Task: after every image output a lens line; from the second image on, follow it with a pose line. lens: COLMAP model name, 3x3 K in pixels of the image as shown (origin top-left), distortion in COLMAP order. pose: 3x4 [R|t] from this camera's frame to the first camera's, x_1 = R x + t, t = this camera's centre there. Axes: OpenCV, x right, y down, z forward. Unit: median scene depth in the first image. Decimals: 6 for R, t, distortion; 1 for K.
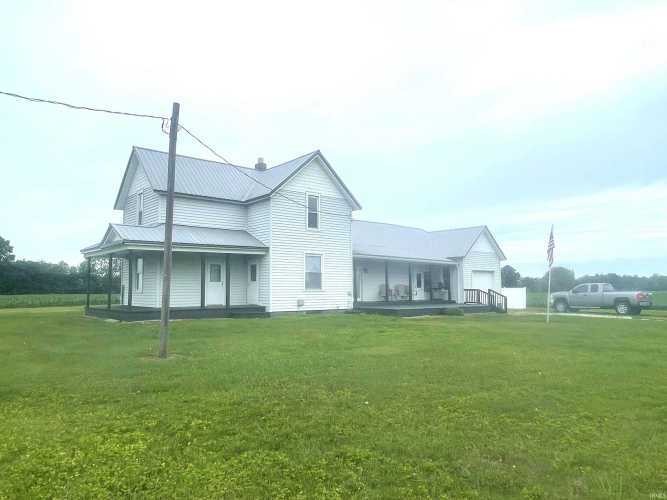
lens RADIAL K [[488.3, 0, 331.8], [0, 488.3, 251.0], [0, 0, 1]] dist [0.058007, -0.003213]
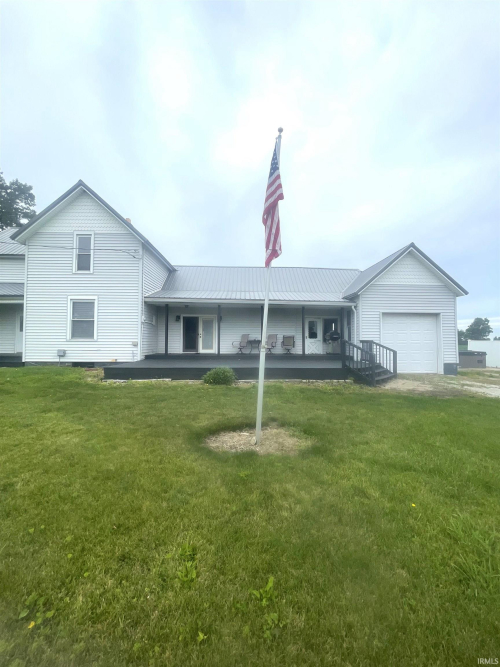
lens RADIAL K [[268.7, 0, 246.8], [0, 268.7, 334.4], [0, 0, 1]] dist [-0.004736, 0.000029]
pose [[0.783240, -0.013925, -0.621563, 0.499809], [0.040784, 0.998747, 0.029018, 0.067694], [0.620380, -0.048078, 0.782826, 0.791289]]
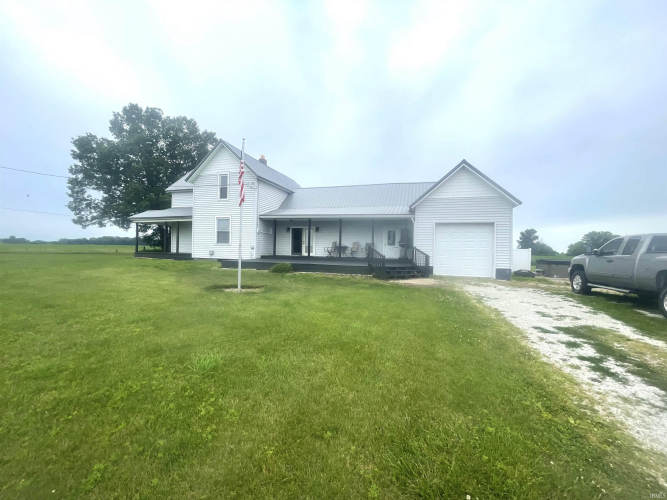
lens RADIAL K [[268.7, 0, 336.4], [0, 268.7, 248.7], [0, 0, 1]] dist [-0.004736, 0.000029]
pose [[0.543927, 0.009292, -0.839081, 0.758143], [0.041966, 0.998386, 0.038261, 0.076431], [0.838082, -0.056024, 0.542660, 0.846205]]
